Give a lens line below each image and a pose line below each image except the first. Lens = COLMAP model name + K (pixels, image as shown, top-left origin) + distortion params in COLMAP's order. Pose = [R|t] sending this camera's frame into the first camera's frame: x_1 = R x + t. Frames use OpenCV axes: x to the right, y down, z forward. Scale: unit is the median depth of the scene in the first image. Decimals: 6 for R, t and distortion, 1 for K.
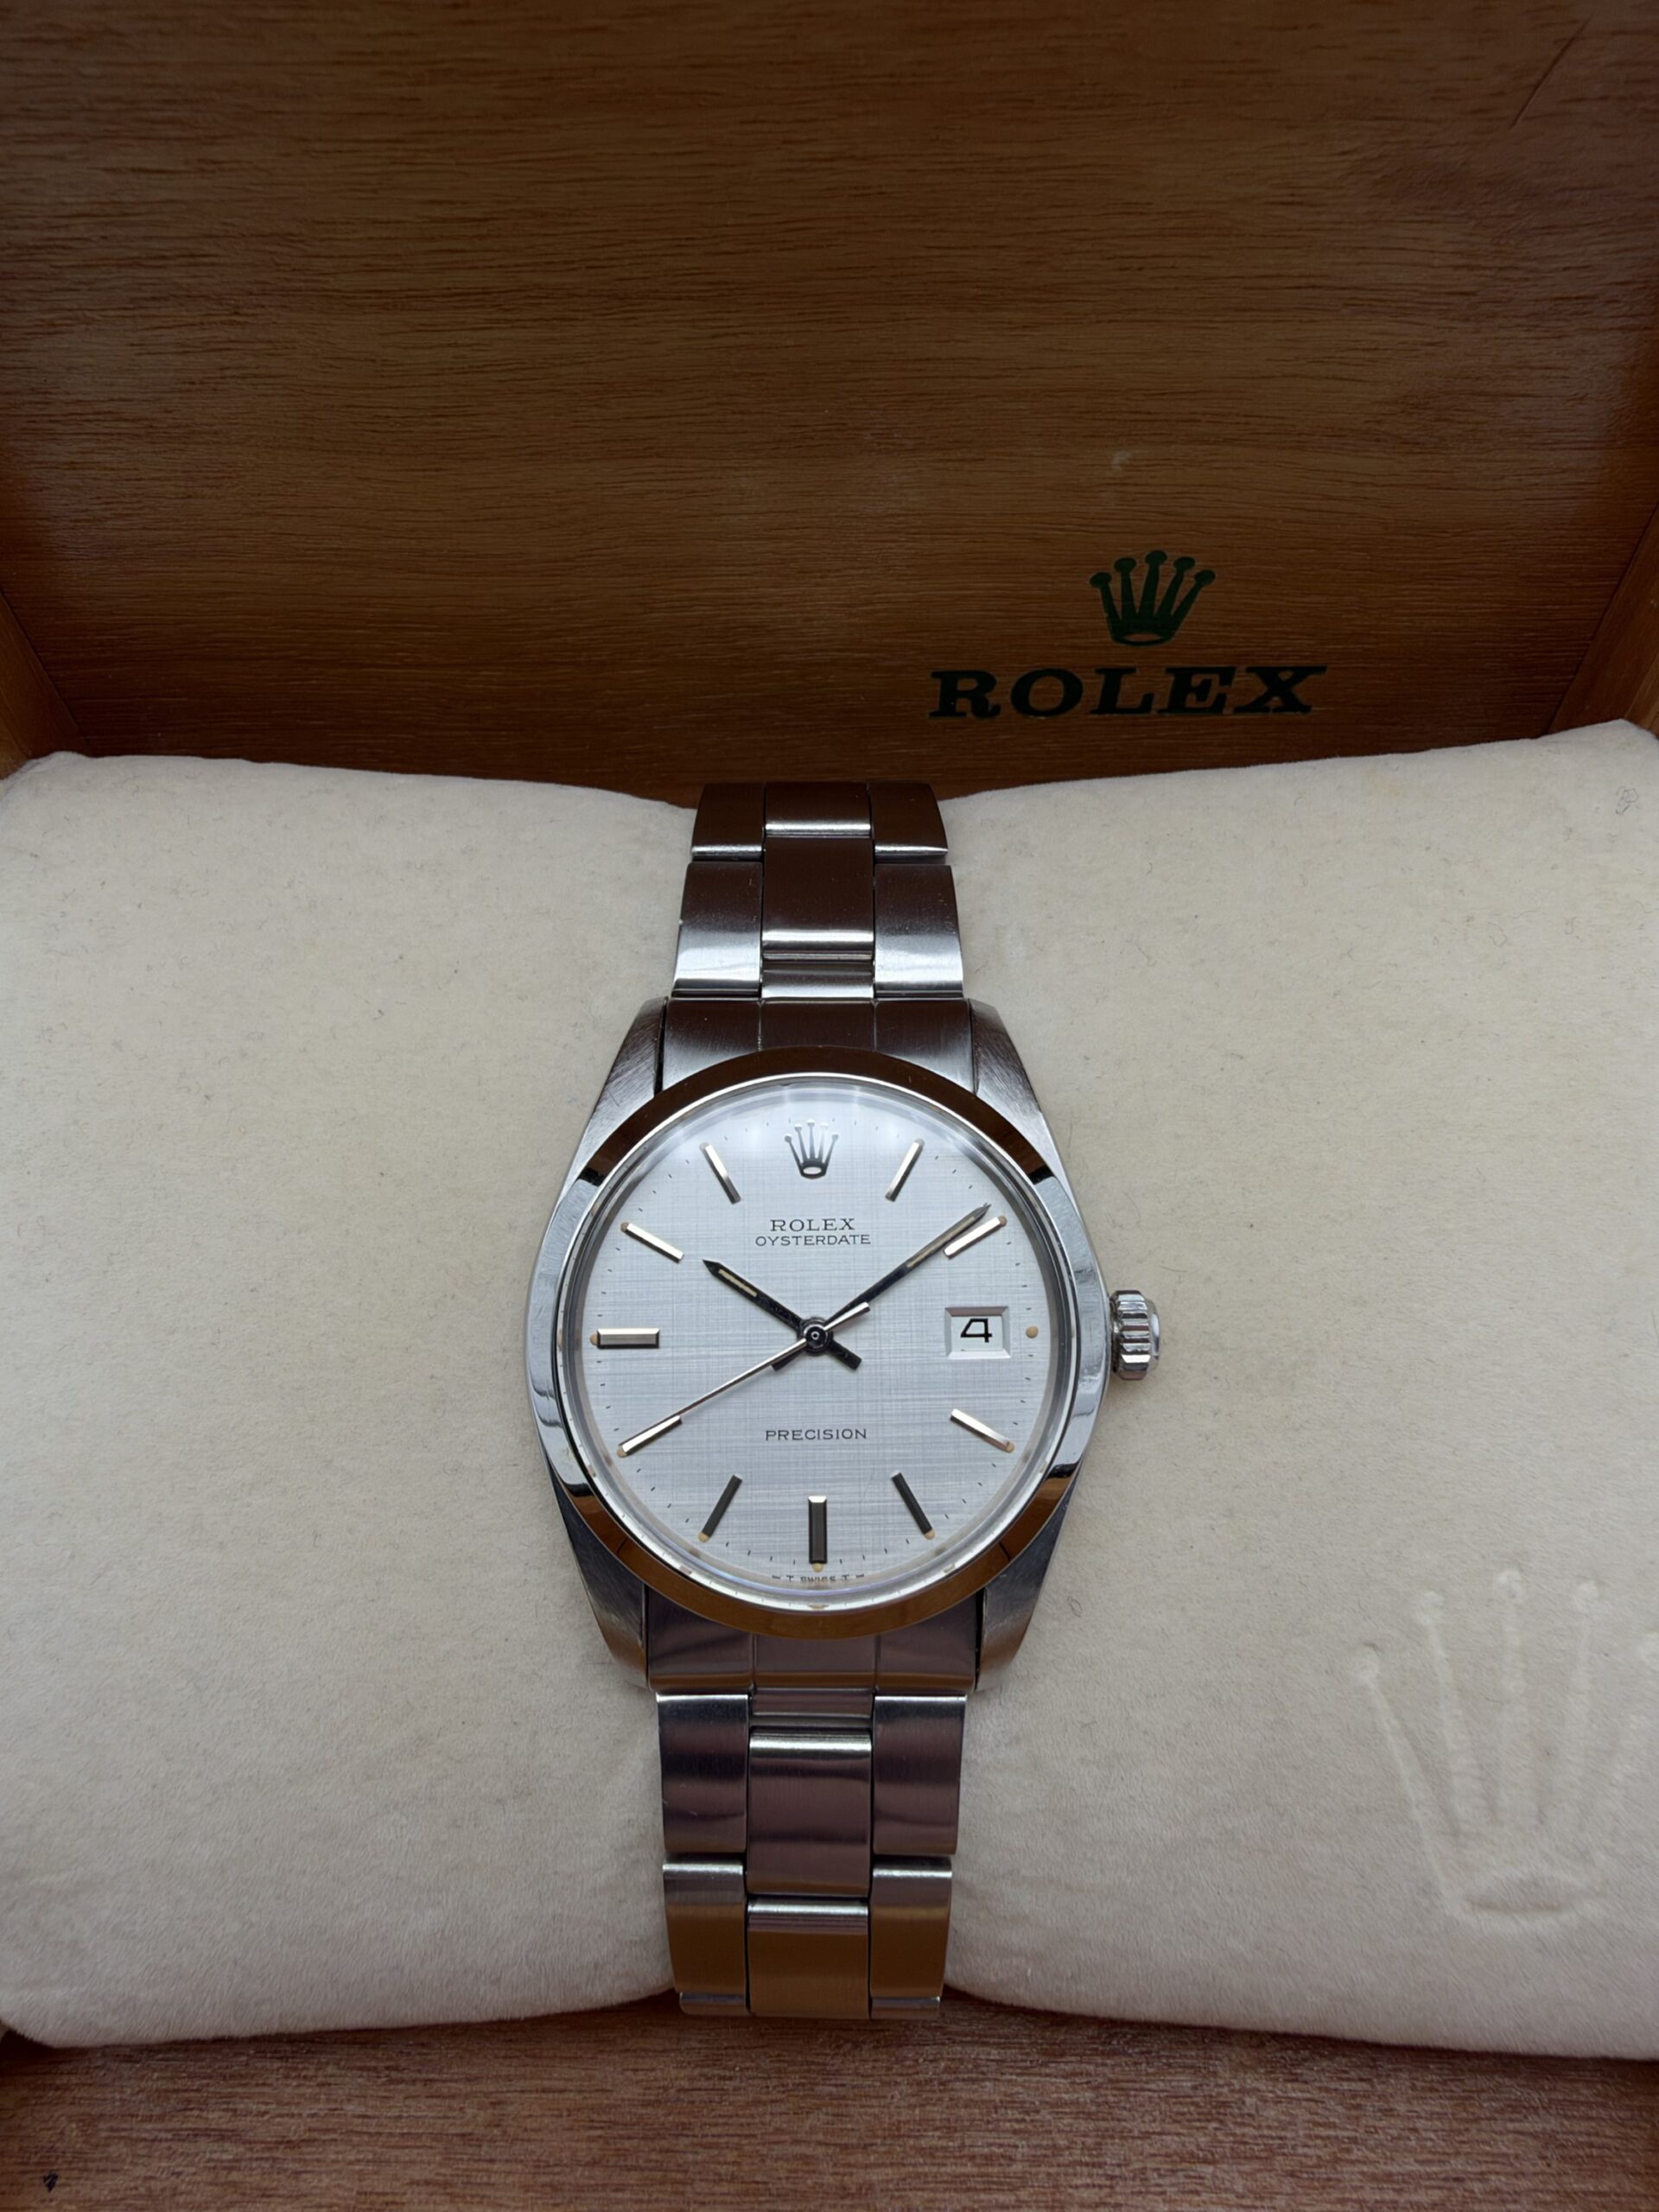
lens RADIAL K [[1667.5, 0, 811.7], [0, 1667.5, 955.7], [0, 0, 1]] dist [-0.010416, 0.012661]
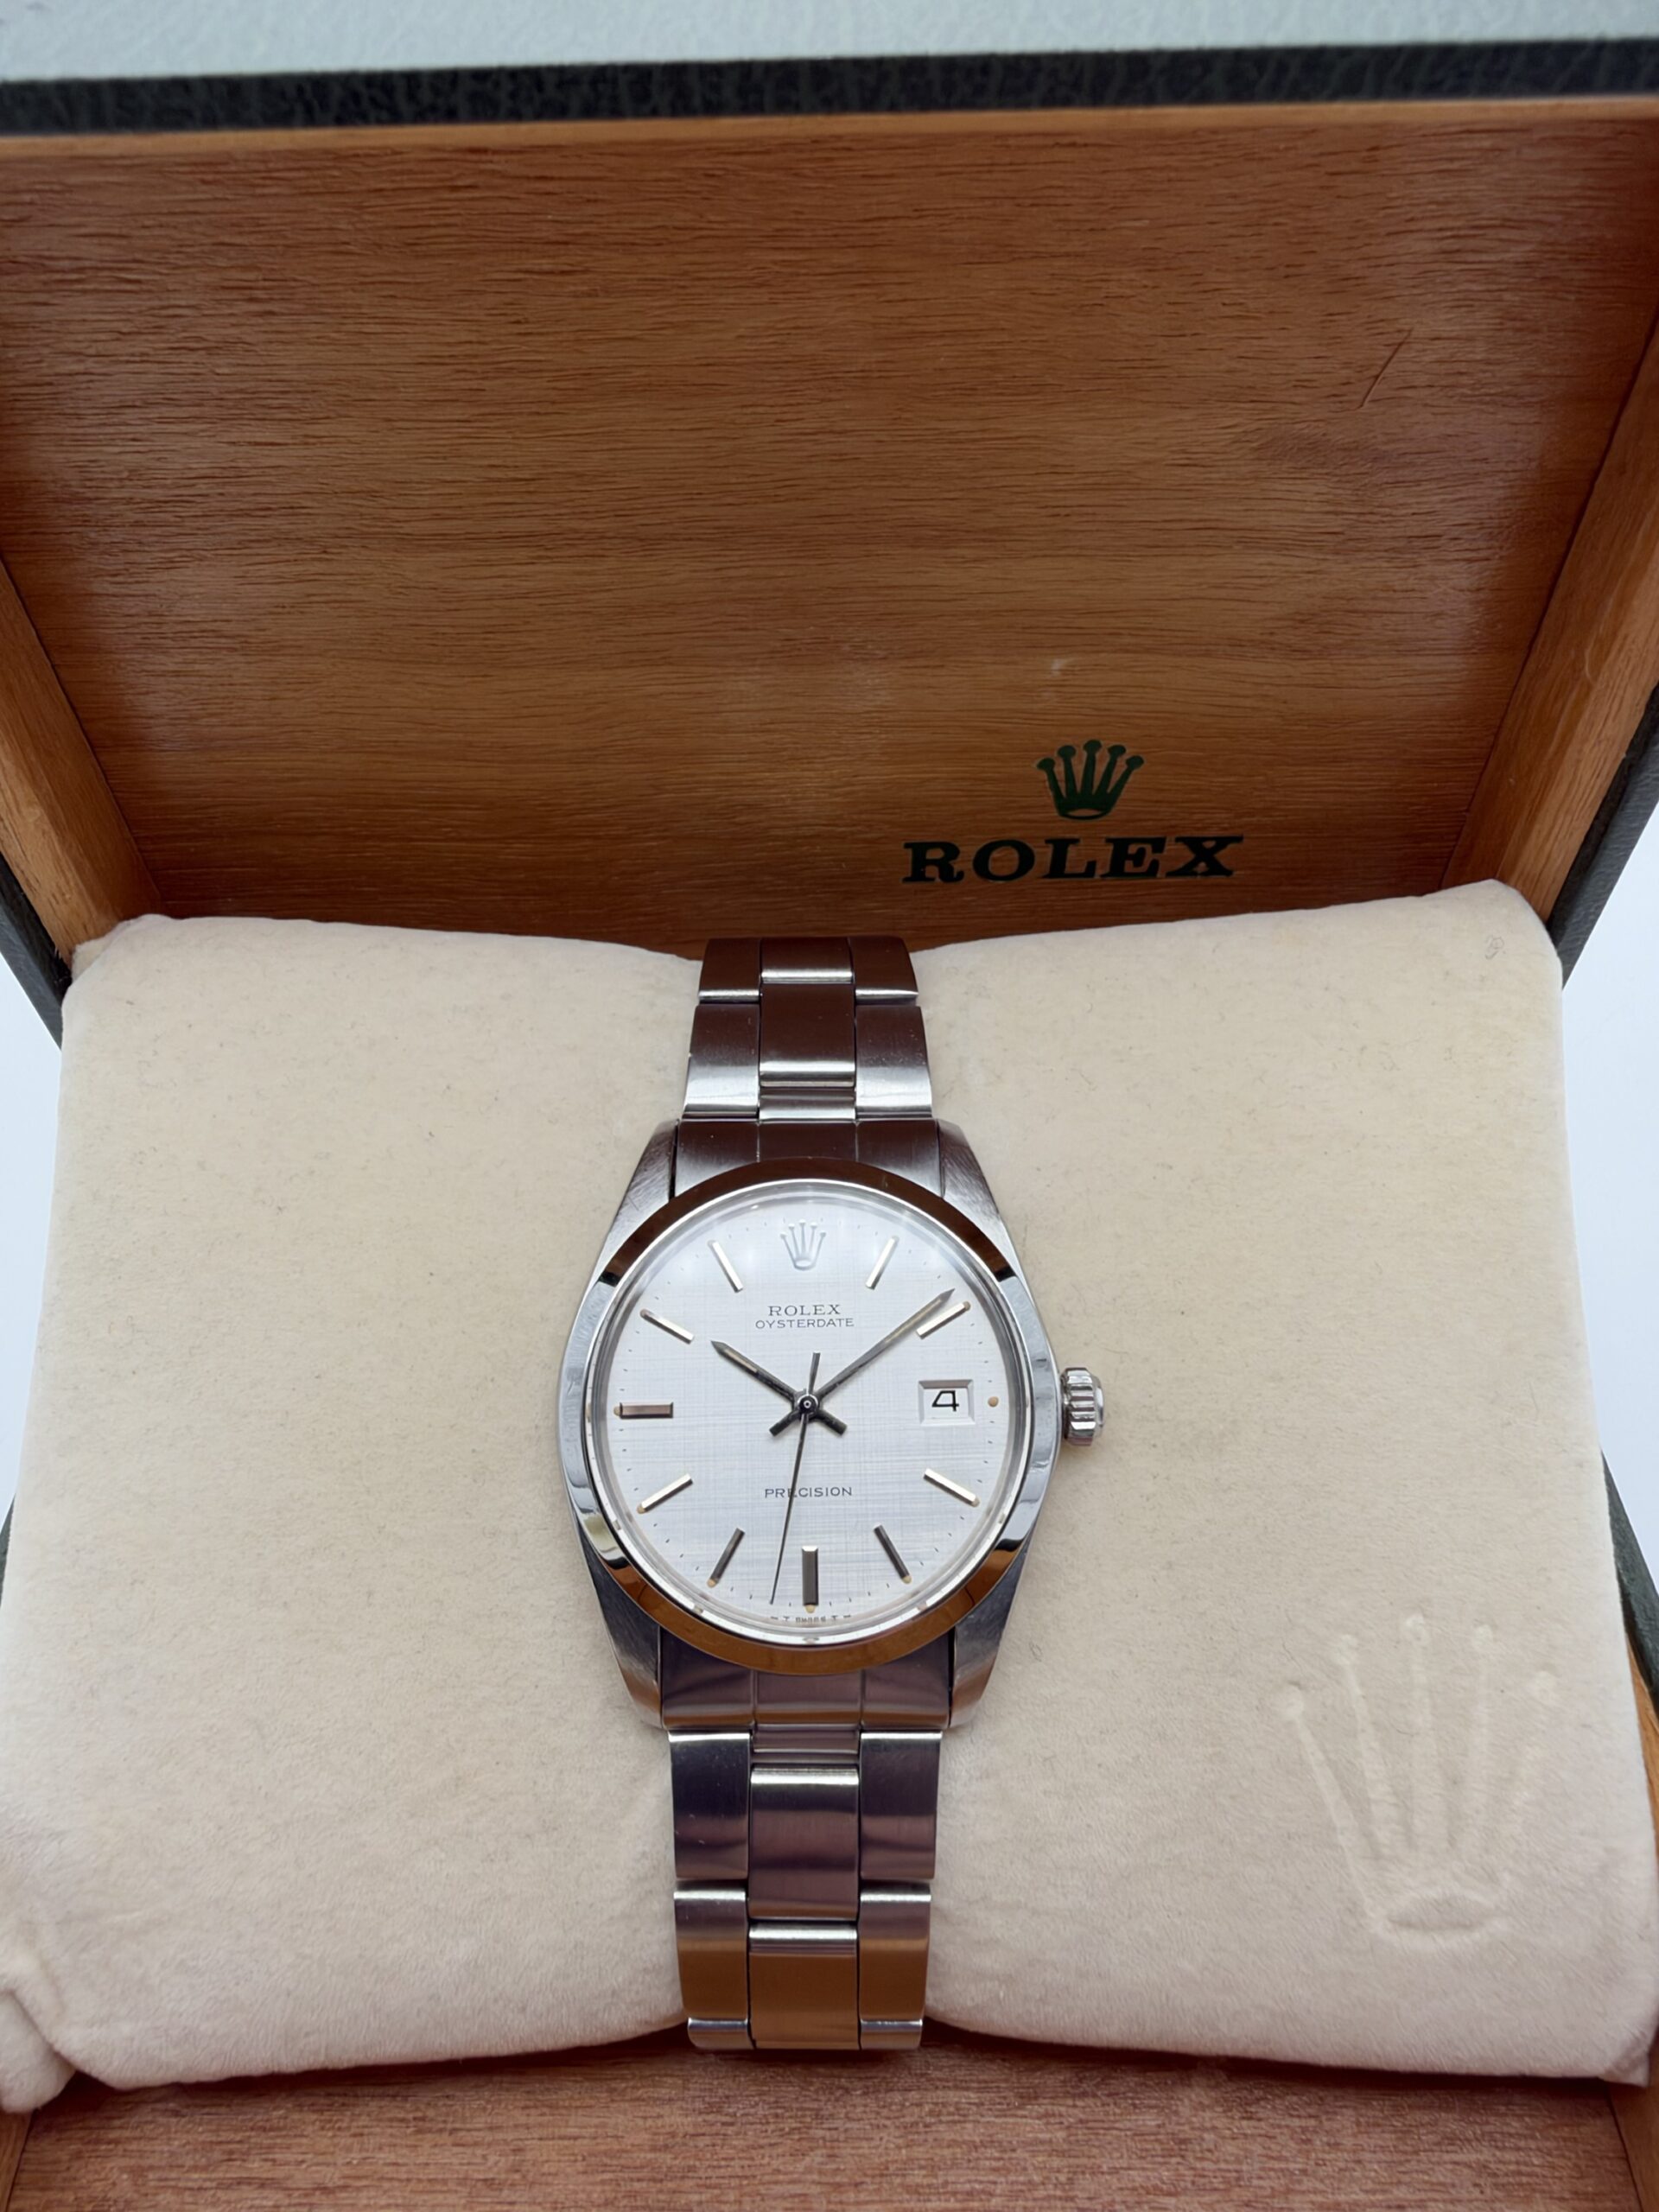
lens RADIAL K [[1662.7, 0, 801.8], [0, 1662.7, 981.7], [0, 0, 1]] dist [-0.005738, -0.007932]
pose [[0.999985, -0.005087, 0.001977, -0.002176], [0.005242, 0.996040, -0.088755, 0.033076], [-0.001518, 0.088764, 0.996052, -0.168707]]
